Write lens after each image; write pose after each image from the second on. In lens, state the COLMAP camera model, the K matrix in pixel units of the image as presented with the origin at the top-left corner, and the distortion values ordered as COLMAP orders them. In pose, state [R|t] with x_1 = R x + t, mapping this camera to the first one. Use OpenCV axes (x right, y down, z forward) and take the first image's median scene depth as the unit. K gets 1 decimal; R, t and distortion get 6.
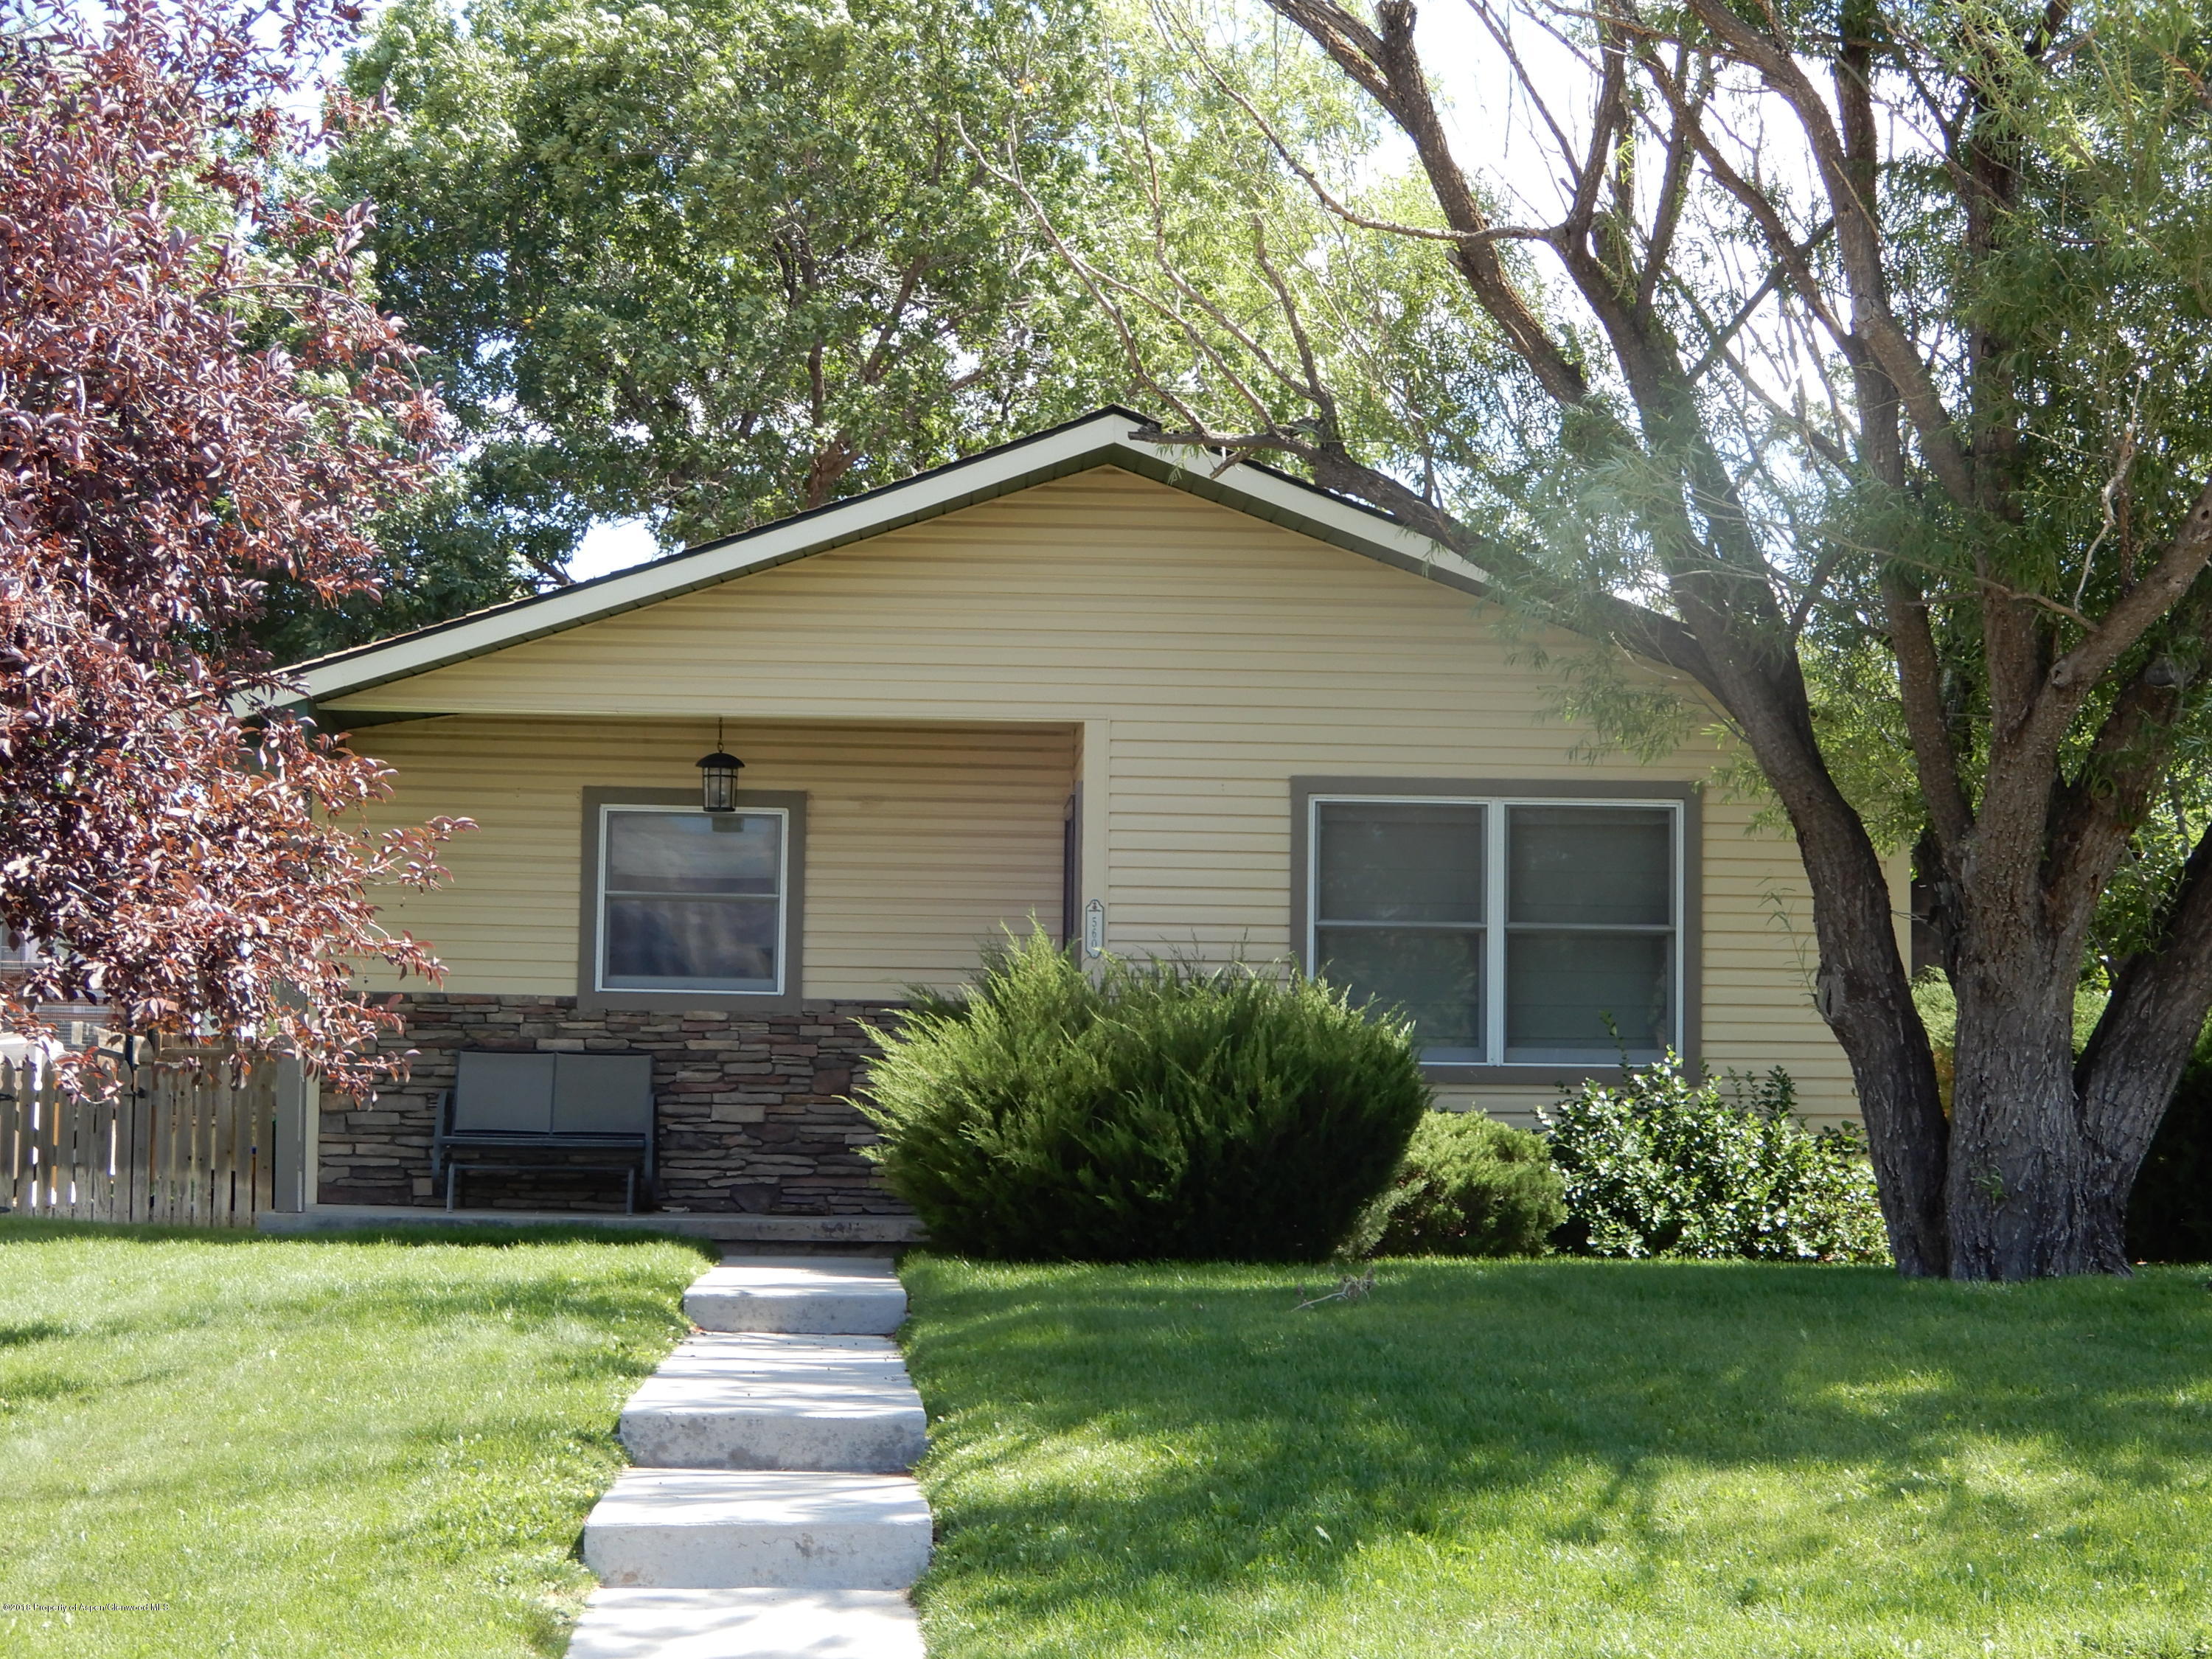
lens RADIAL K [[4128.6, 0, 1106.0], [0, 4128.6, 829.5], [0, 0, 1]] dist [-0.015919, -0.232668]
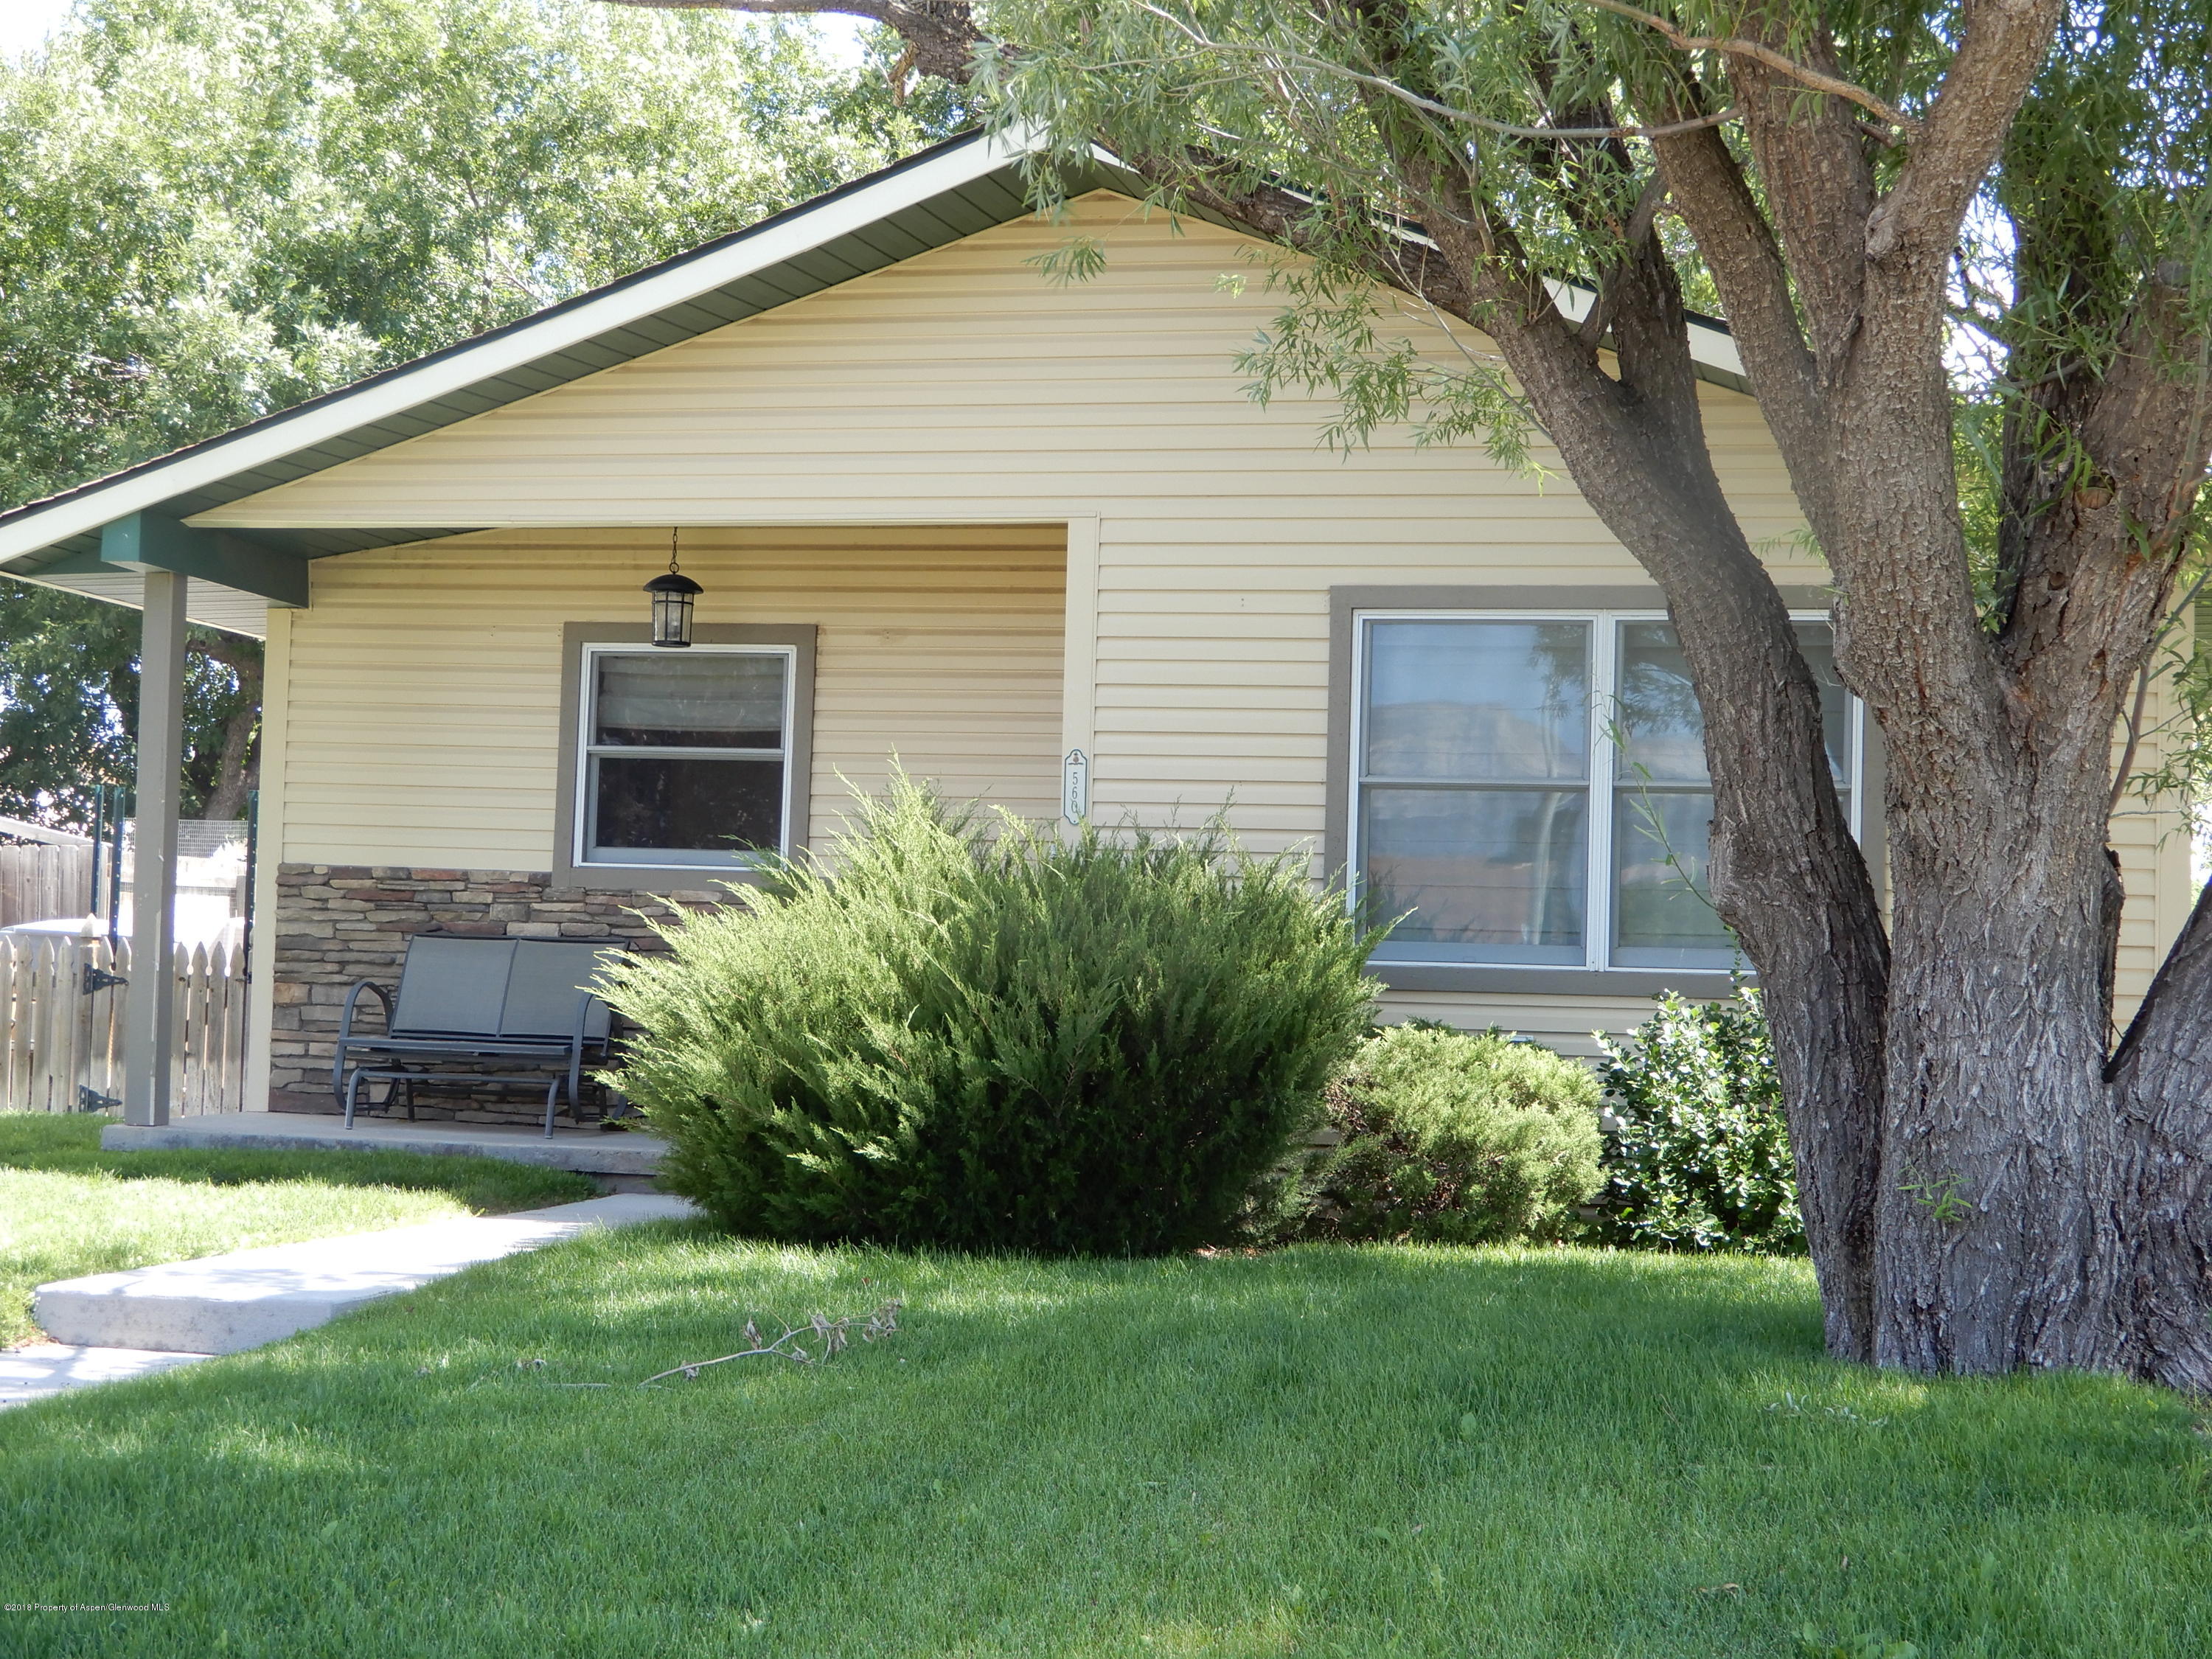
lens RADIAL K [[3325.3, 0, 1106.0], [0, 3325.3, 829.5], [0, 0, 1]] dist [-0.034303, 0.058061]
pose [[0.959011, 0.001791, -0.283365, 0.178456], [0.004322, 0.999771, 0.020946, 0.018824], [0.283337, -0.021312, 0.958783, 0.400309]]
